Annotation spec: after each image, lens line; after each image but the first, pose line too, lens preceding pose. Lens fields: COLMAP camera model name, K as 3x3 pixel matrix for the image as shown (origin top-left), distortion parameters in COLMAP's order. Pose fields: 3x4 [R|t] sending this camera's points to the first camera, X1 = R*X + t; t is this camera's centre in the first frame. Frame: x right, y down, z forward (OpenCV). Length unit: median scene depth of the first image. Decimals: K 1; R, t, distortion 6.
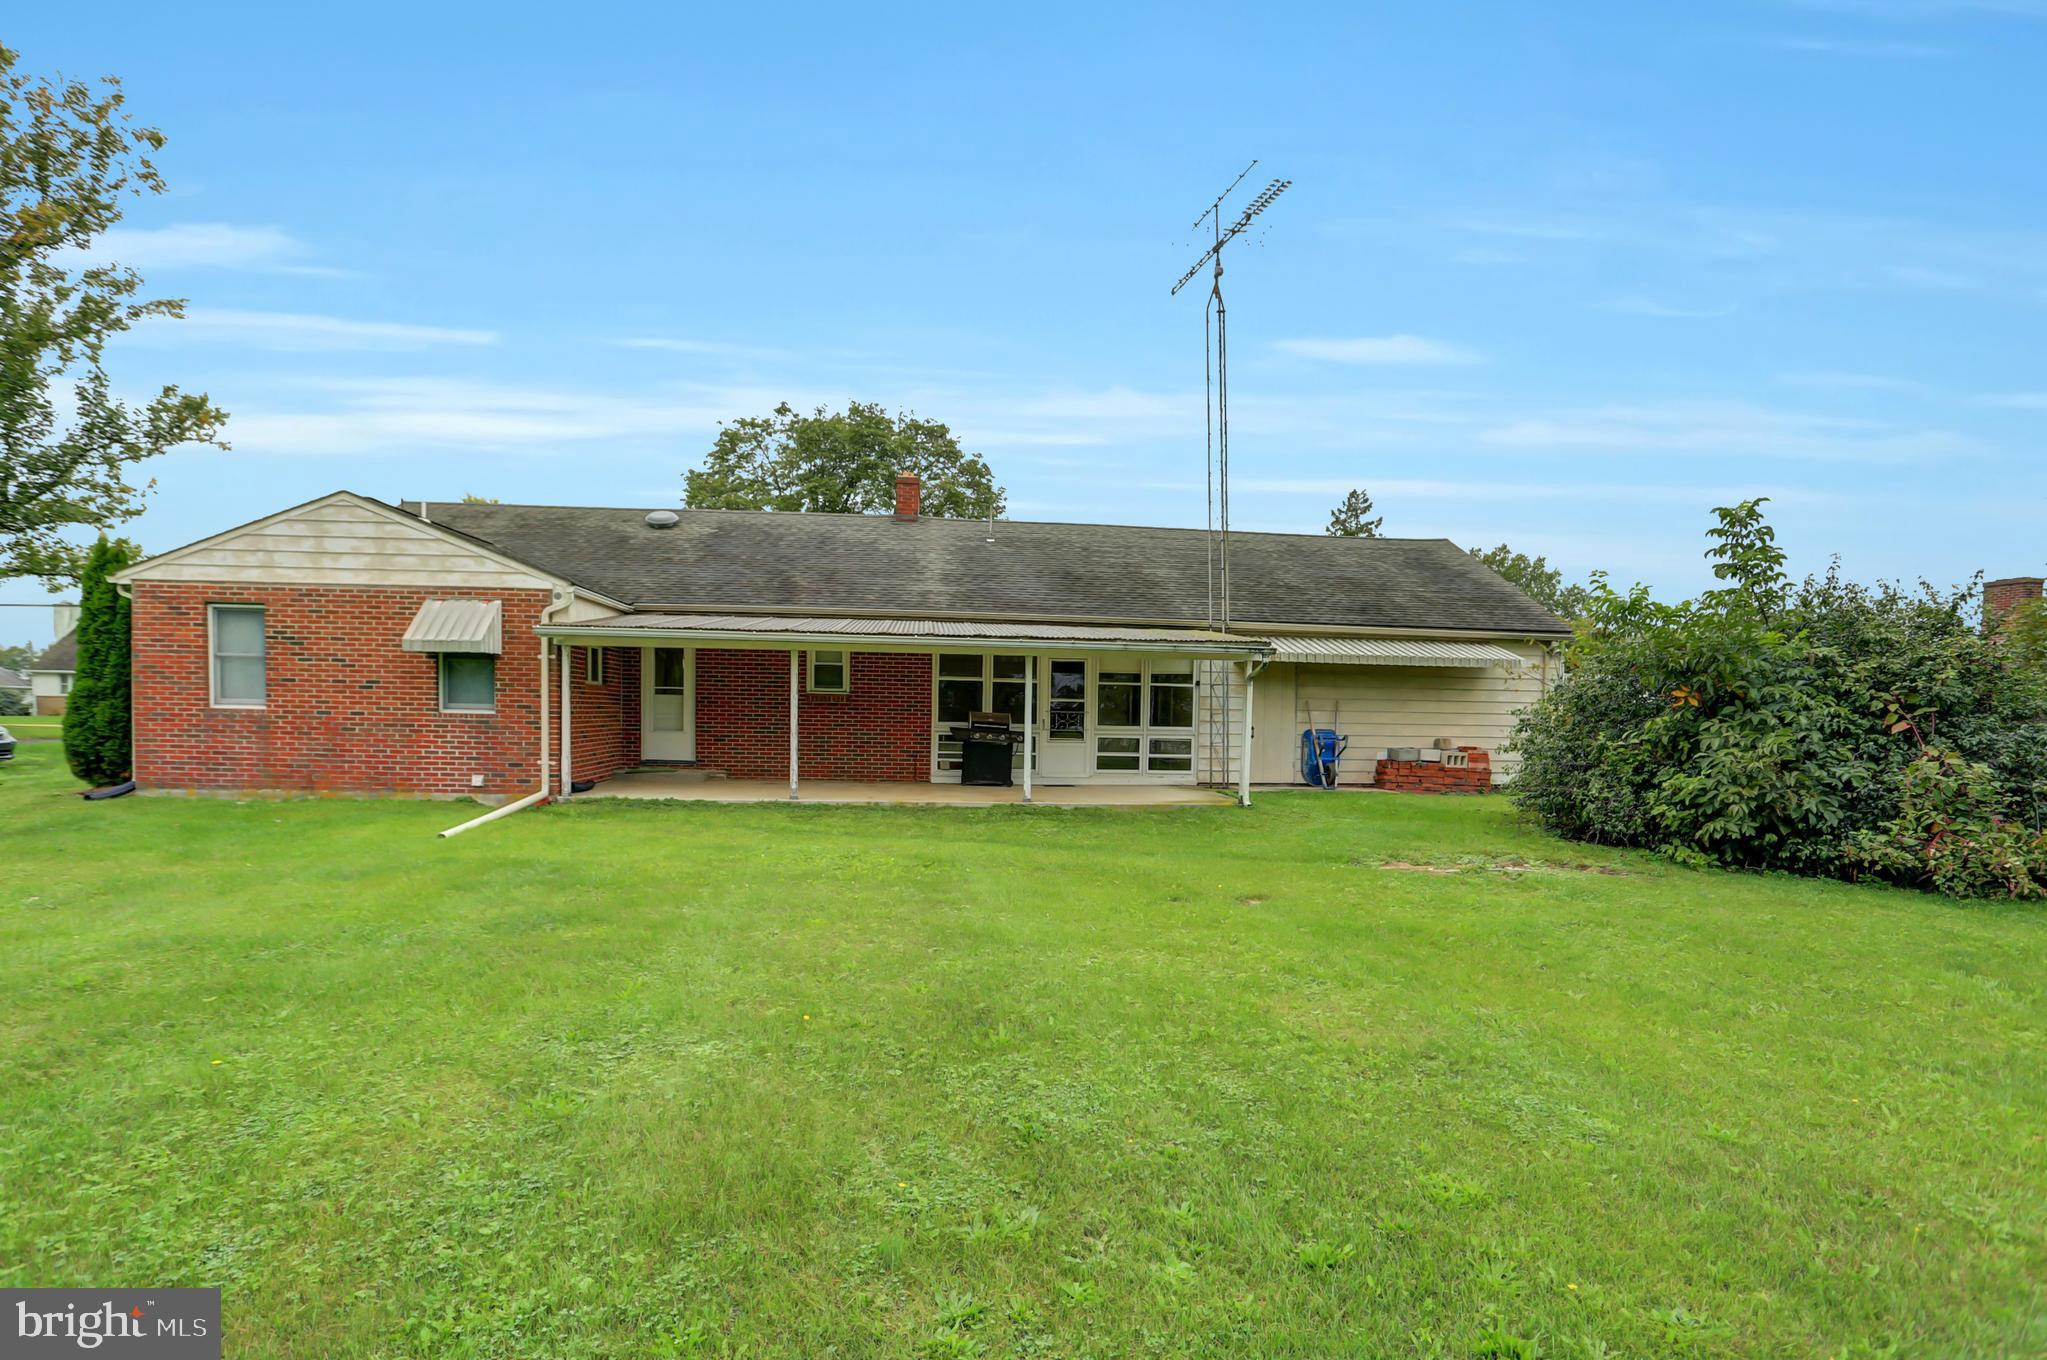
lens RADIAL K [[1009.9, 0, 1023.2], [0, 1009.9, 732.3], [0, 0, 1]] dist [-0.000994, -0.000267]
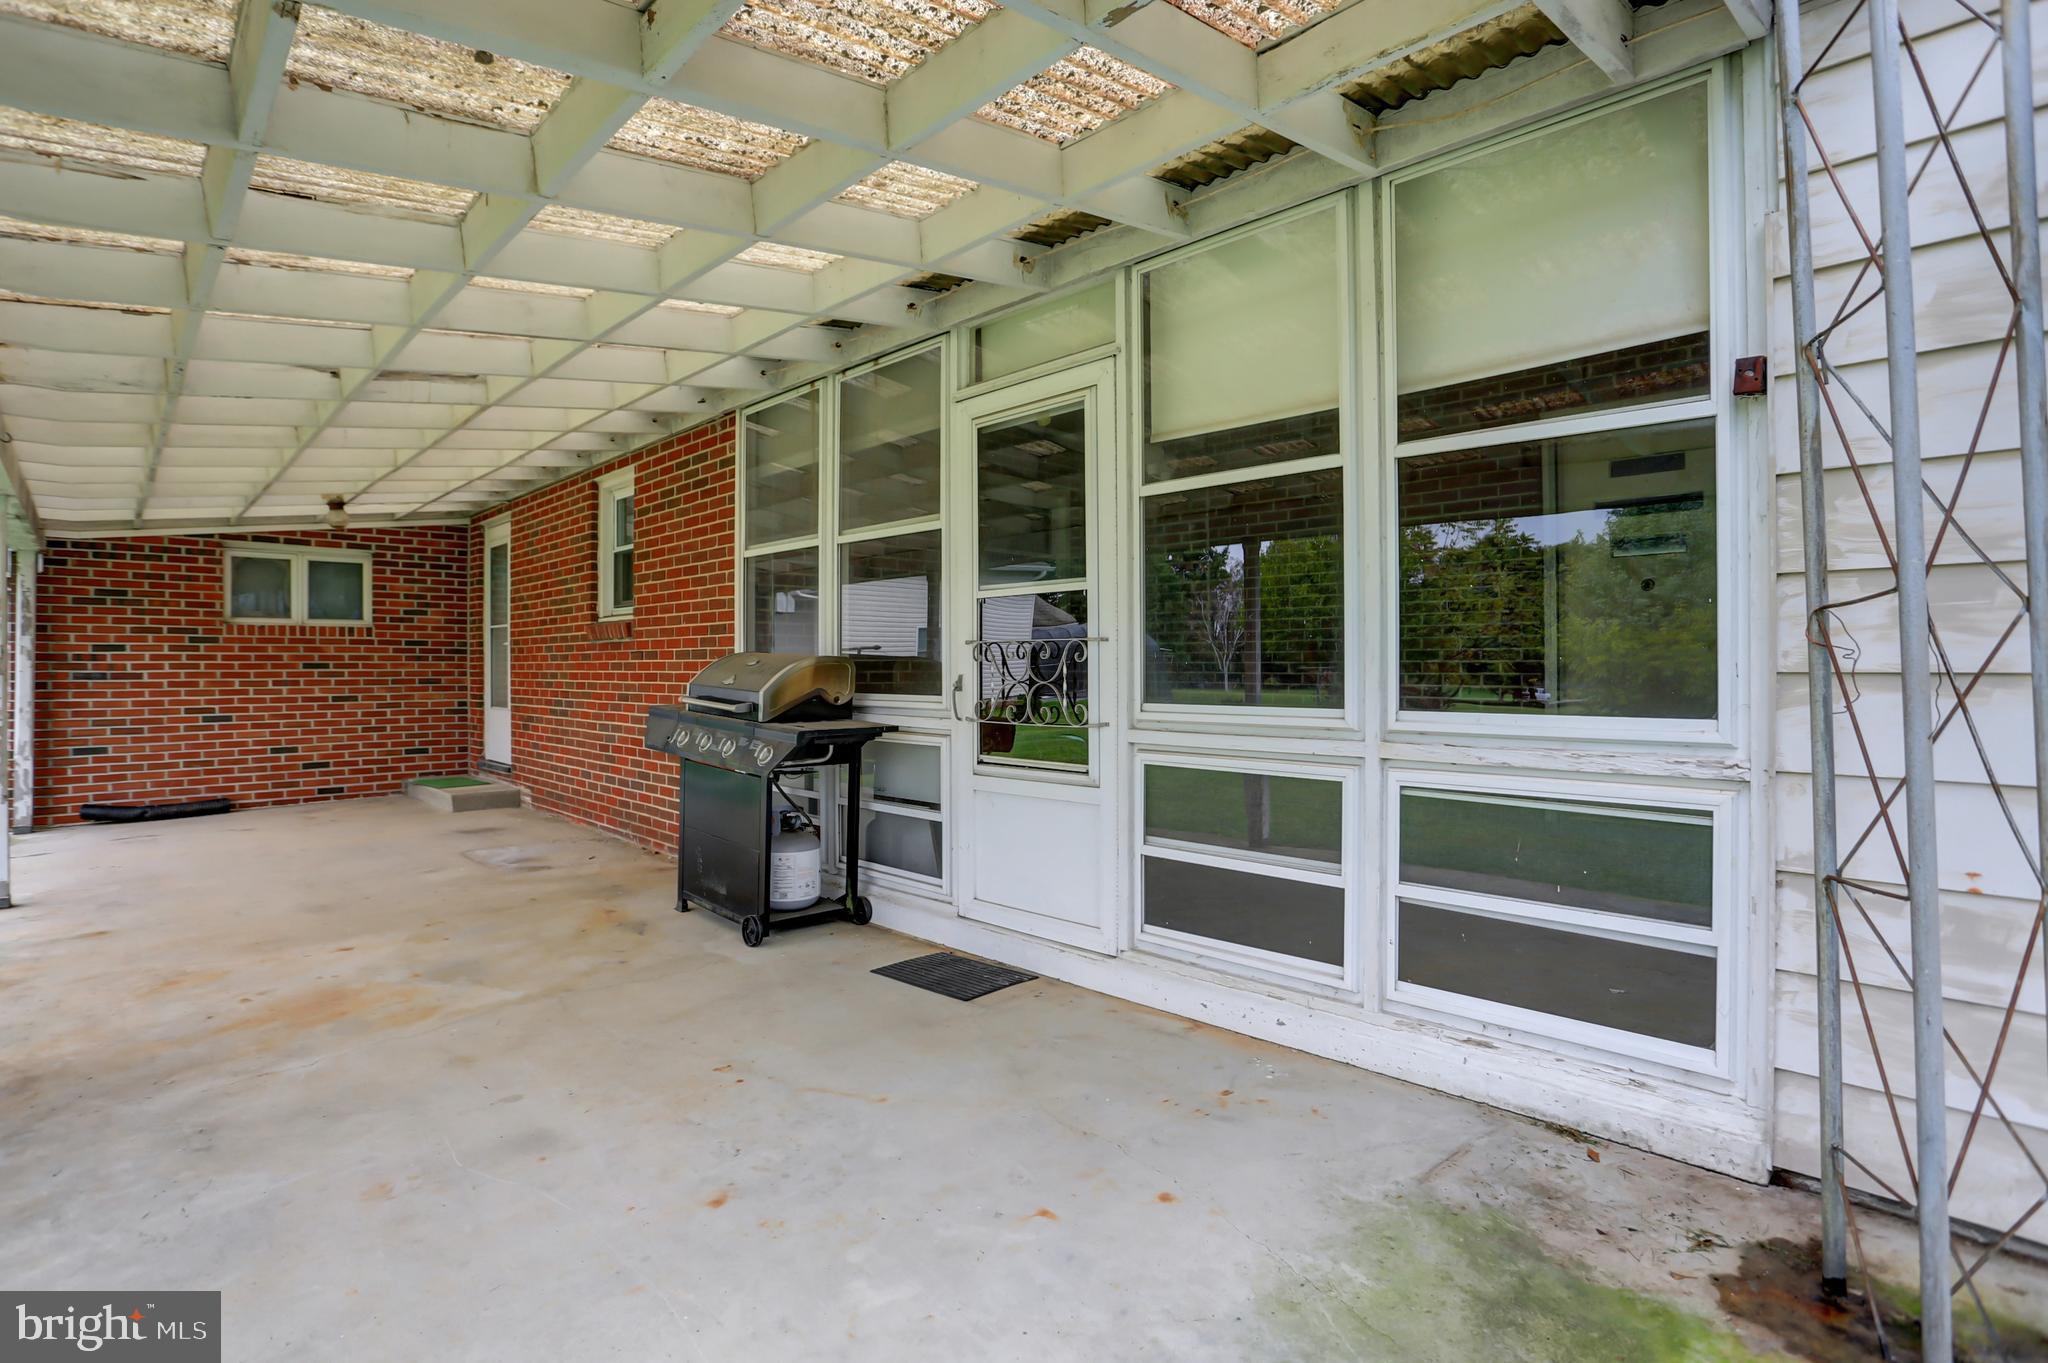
lens RADIAL K [[1008.9, 0, 982.0], [0, 1008.9, 676.2], [0, 0, 1]] dist [0.000048, 0.000039]
pose [[0.615919, -0.014608, -0.787674, 0.214559], [-0.022095, 0.999114, -0.035807, -0.004628], [0.787500, 0.039458, 0.615050, 0.854950]]
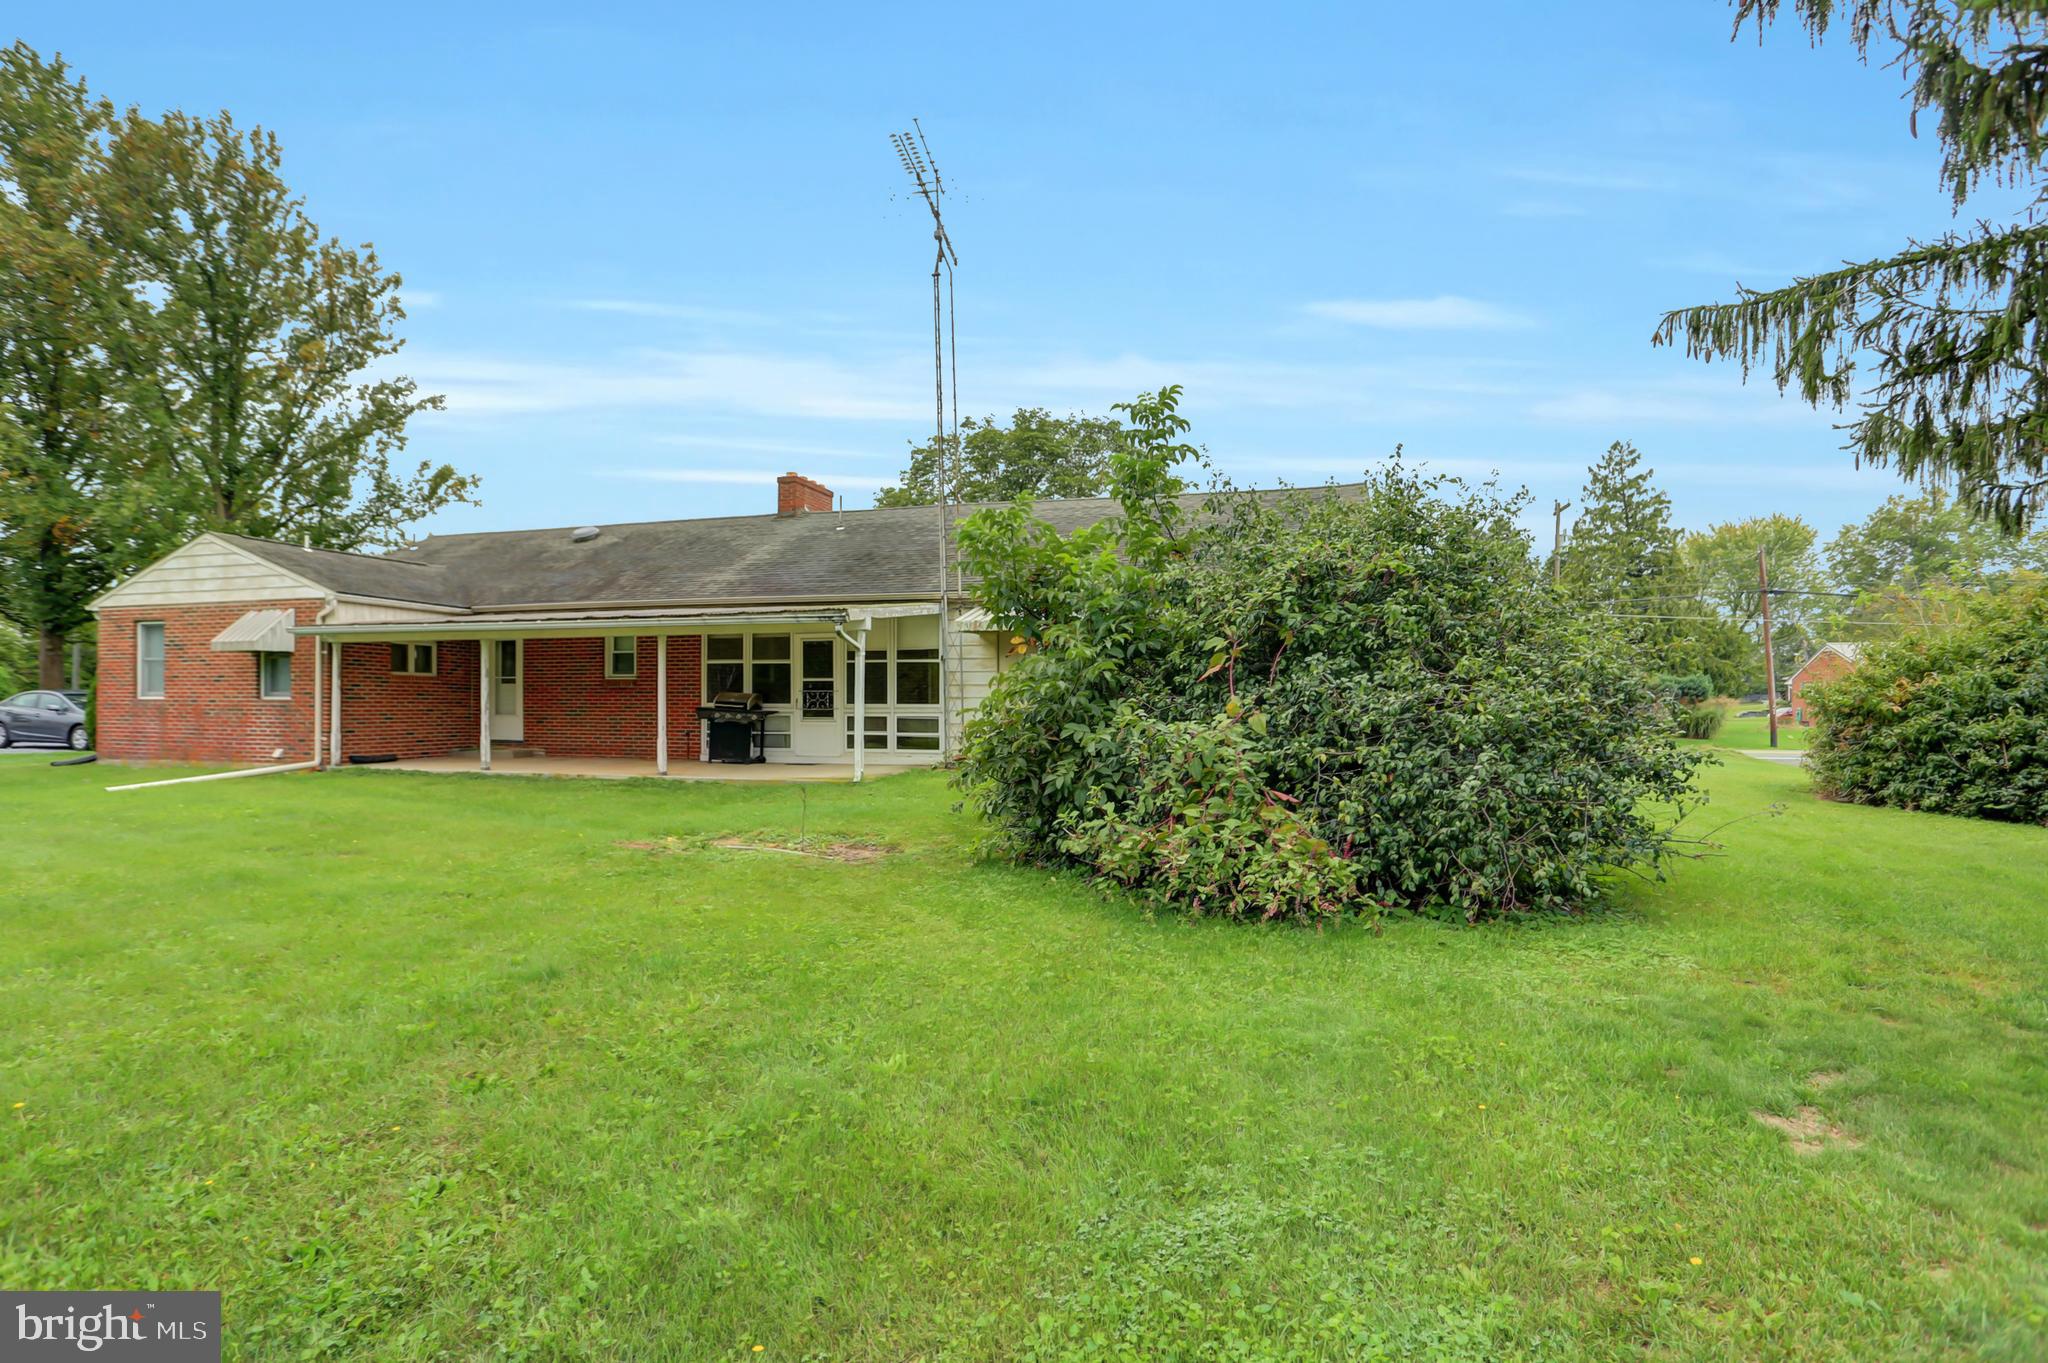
lens RADIAL K [[996.0, 0, 1024.0], [0, 996.0, 681.5], [0, 0, 1]] dist [-0.029952, 0.000260]
pose [[0.938724, -0.024888, -0.343771, 0.578166], [0.008745, 0.998788, -0.048429, 0.020270], [0.344559, 0.042455, 0.937804, 0.140441]]
